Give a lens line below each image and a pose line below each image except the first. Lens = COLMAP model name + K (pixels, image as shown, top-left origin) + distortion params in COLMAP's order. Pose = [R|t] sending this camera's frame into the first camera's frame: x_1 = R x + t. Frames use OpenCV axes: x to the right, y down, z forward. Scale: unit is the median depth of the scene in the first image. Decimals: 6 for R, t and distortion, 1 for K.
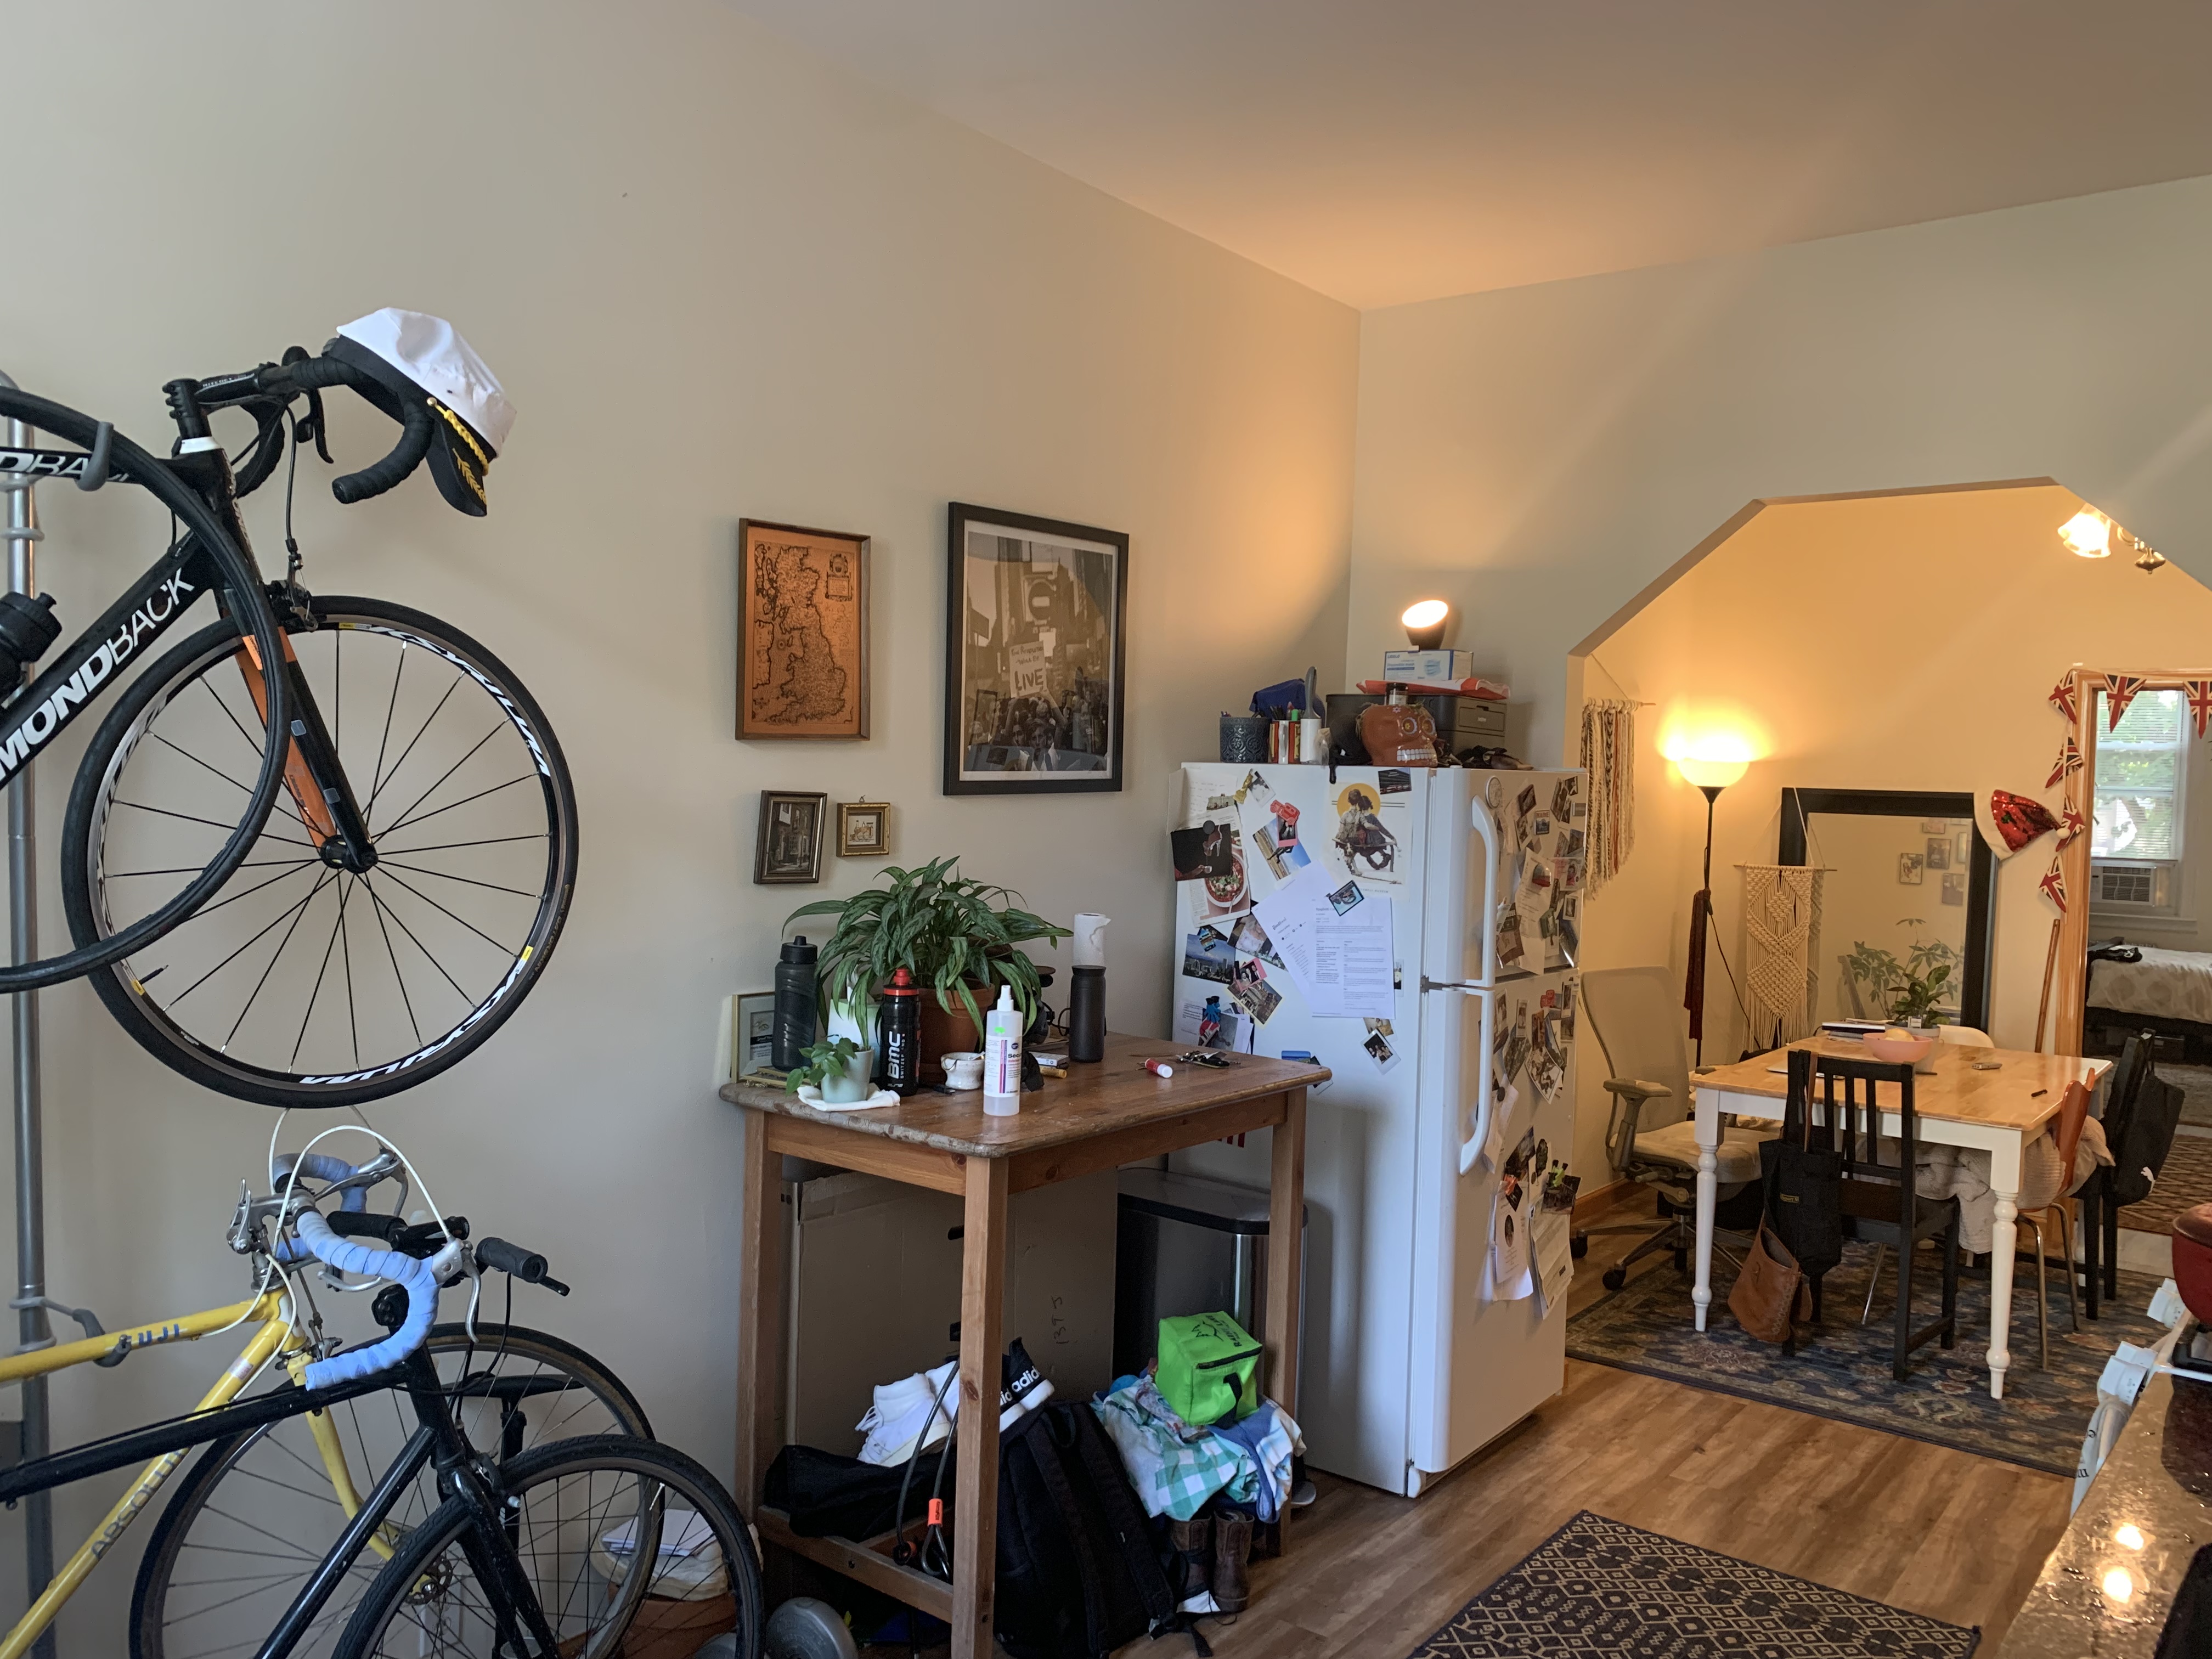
lens RADIAL K [[1680.5, 0, 1104.8], [0, 1680.5, 833.4], [0, 0, 1]] dist [-0.030393, -0.002031]
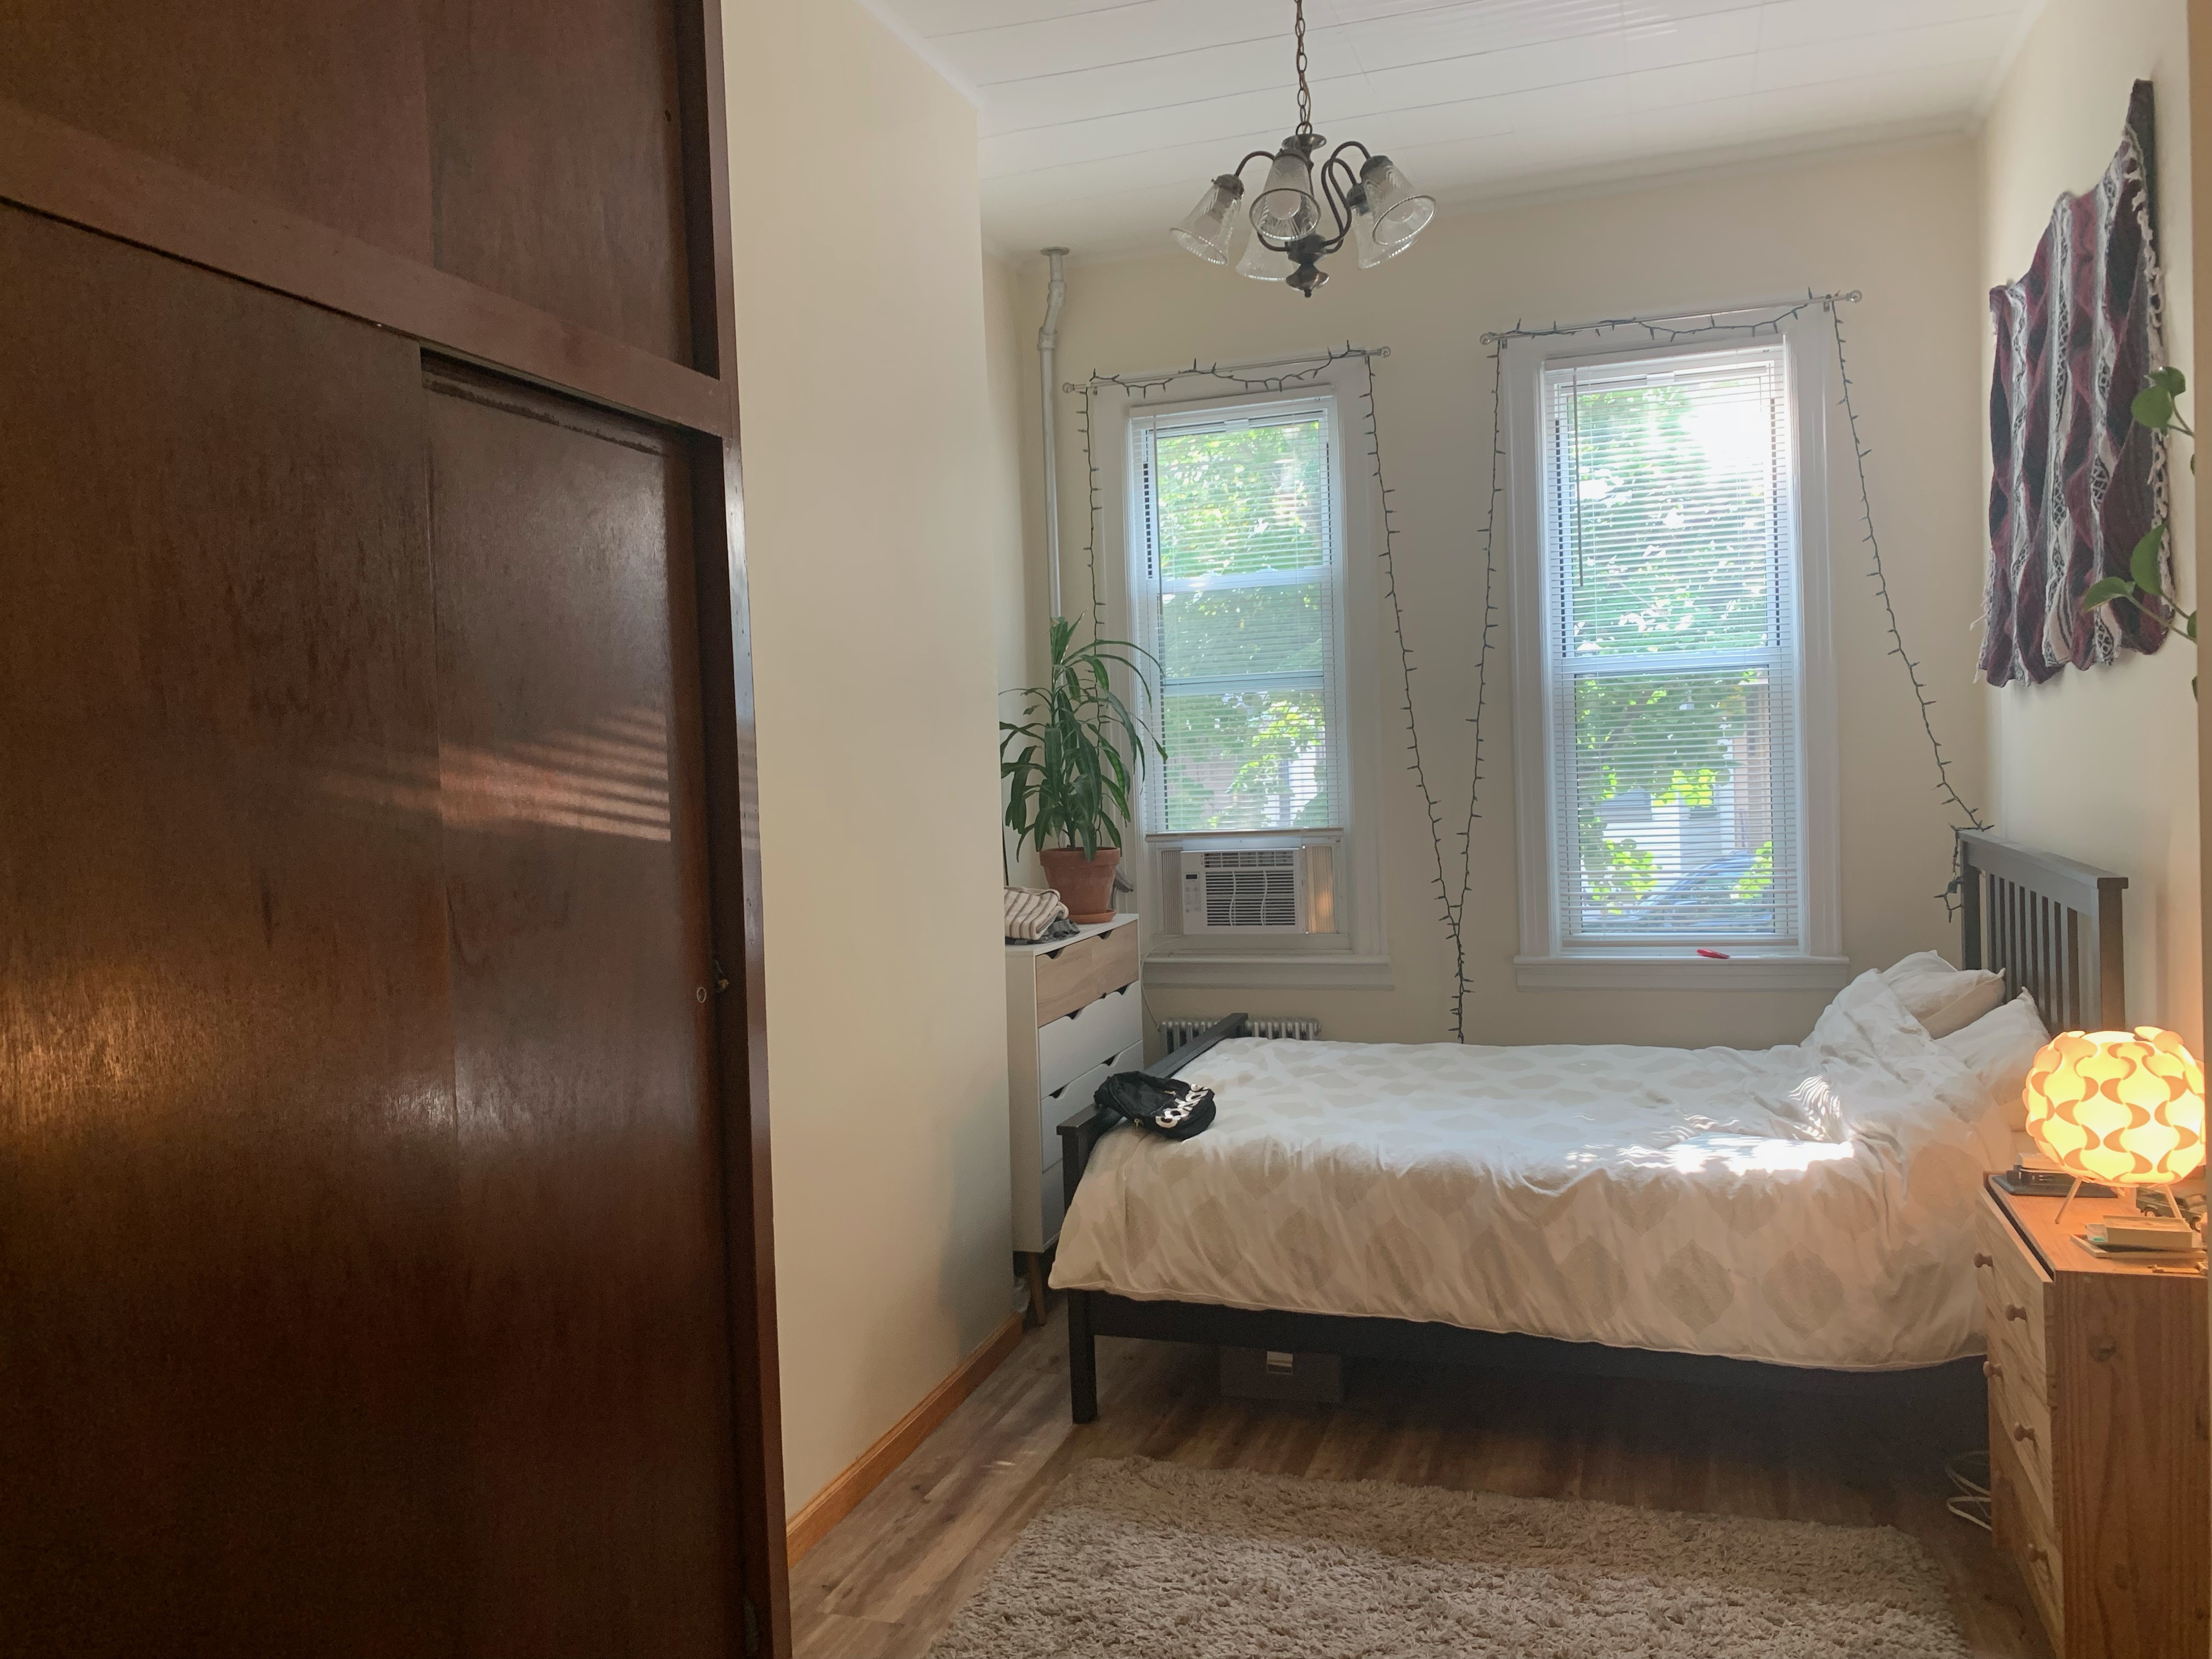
lens RADIAL K [[1680.5, 0, 1104.5], [0, 1680.5, 825.2], [0, 0, 1]] dist [-0.030393, -0.002031]
pose [[0.939136, -0.066049, 0.337137, 0.431991], [0.073237, 0.997277, -0.008635, 0.014466], [-0.335649, 0.032800, 0.941416, 0.592468]]
